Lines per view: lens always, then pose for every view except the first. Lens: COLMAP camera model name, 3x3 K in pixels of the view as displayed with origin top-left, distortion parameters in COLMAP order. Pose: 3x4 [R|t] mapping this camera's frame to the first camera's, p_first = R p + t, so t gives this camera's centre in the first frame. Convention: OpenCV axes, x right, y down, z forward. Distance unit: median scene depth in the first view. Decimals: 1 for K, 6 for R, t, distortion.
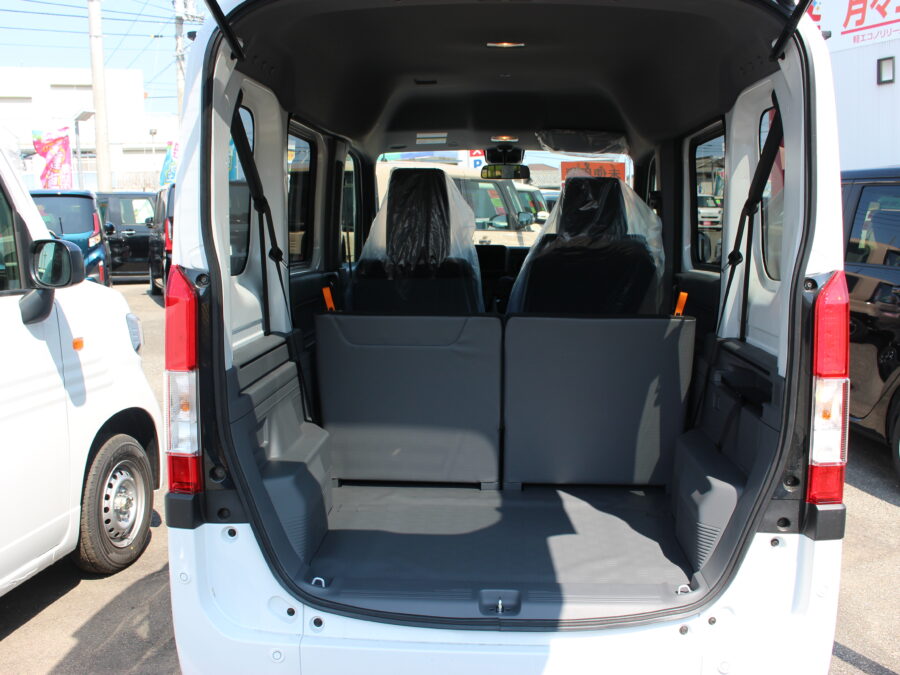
lens RADIAL K [[943.4, 0, 450.0], [0, 943.4, 337.5], [0, 0, 1]] dist [-0.086716, 0.018157]
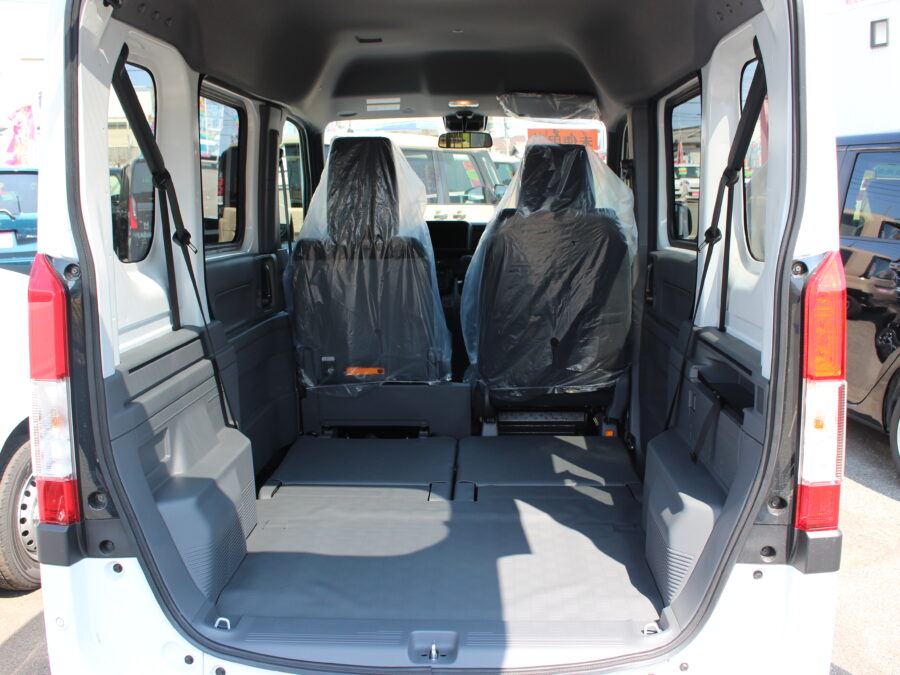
lens RADIAL K [[943.4, 0, 450.0], [0, 943.4, 337.5], [0, 0, 1]] dist [-0.086716, 0.018157]
pose [[0.999903, -0.011580, 0.007694, 0.043749], [0.011362, 0.999546, 0.027912, -0.014098], [-0.008014, -0.027822, 0.999581, 0.109164]]
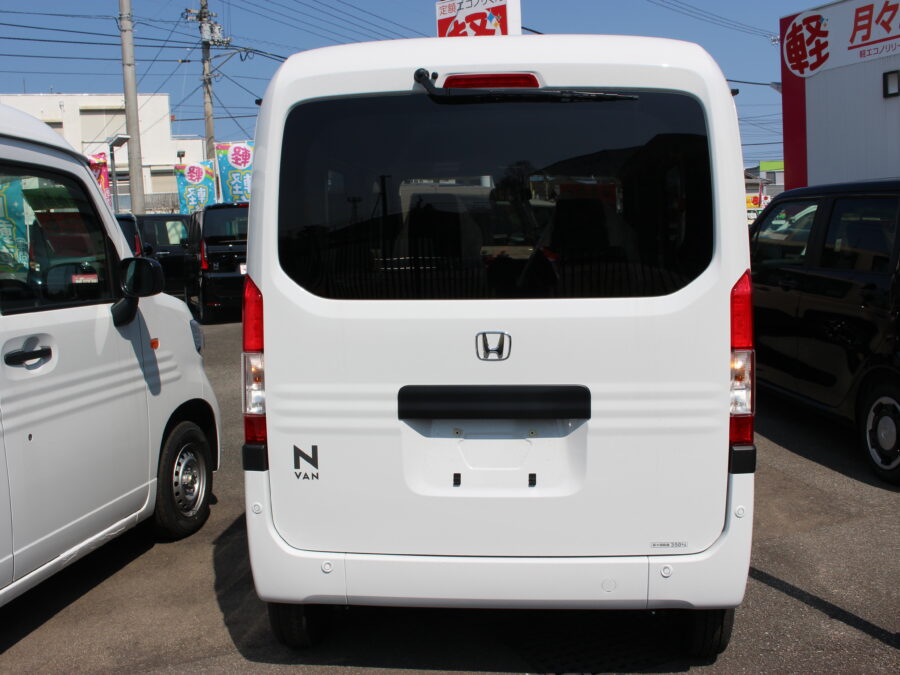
lens RADIAL K [[977.9, 0, 450.0], [0, 977.9, 337.5], [0, 0, 1]] dist [-0.073970, 0.020901]
pose [[0.999457, -0.013755, -0.029940, 0.021809], [0.013127, 0.999692, -0.021083, 0.030338], [0.030221, 0.020679, 0.999329, -0.249268]]
